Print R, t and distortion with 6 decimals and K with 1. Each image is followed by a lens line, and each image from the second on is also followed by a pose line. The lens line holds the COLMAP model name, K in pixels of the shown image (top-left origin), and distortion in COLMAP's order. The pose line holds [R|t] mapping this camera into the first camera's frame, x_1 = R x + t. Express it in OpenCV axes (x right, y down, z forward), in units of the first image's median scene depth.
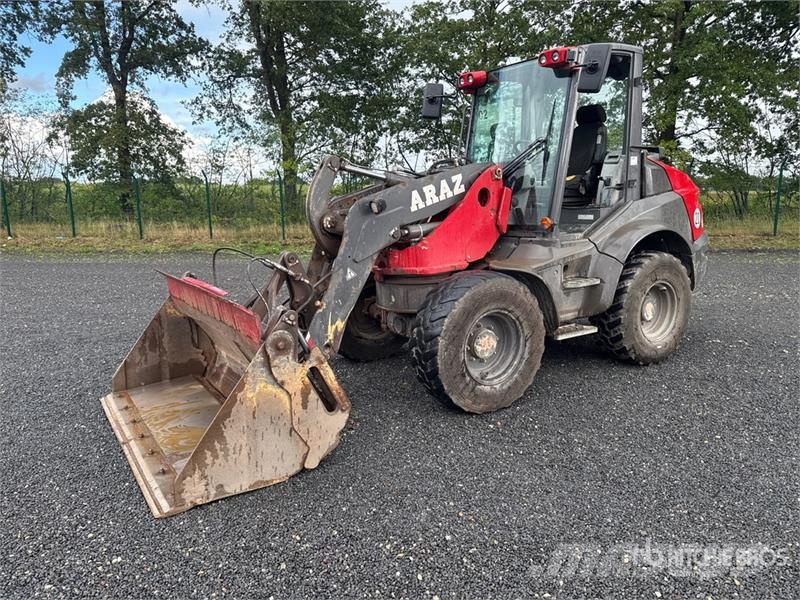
lens RADIAL K [[564.8, 0, 400.0], [0, 564.8, 300.0], [0, 0, 1]] dist [-0.003070, -0.004602]
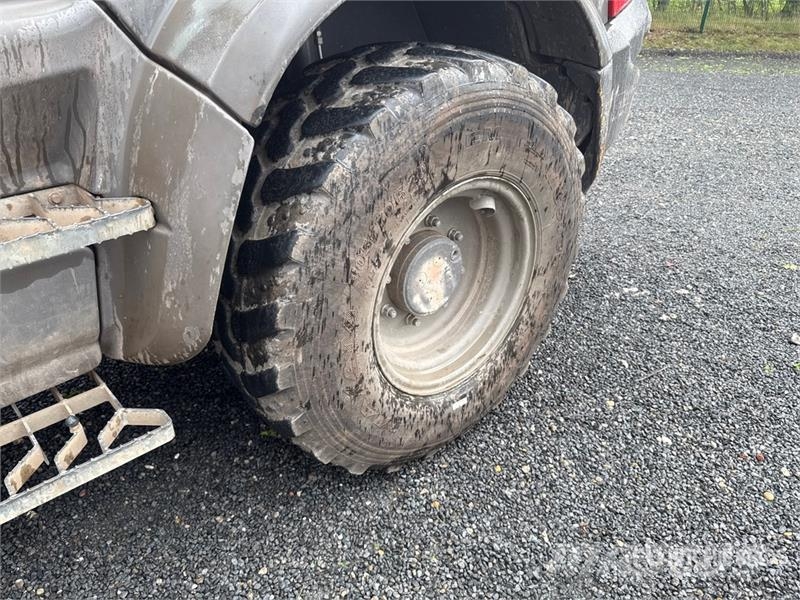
lens RADIAL K [[564.8, 0, 400.0], [0, 564.8, 300.0], [0, 0, 1]] dist [-0.003070, -0.004602]
pose [[0.986555, -0.050313, 0.155493, 0.381101], [-0.003662, 0.944387, 0.328815, -0.065158], [-0.163389, -0.324963, 0.931506, 0.738431]]
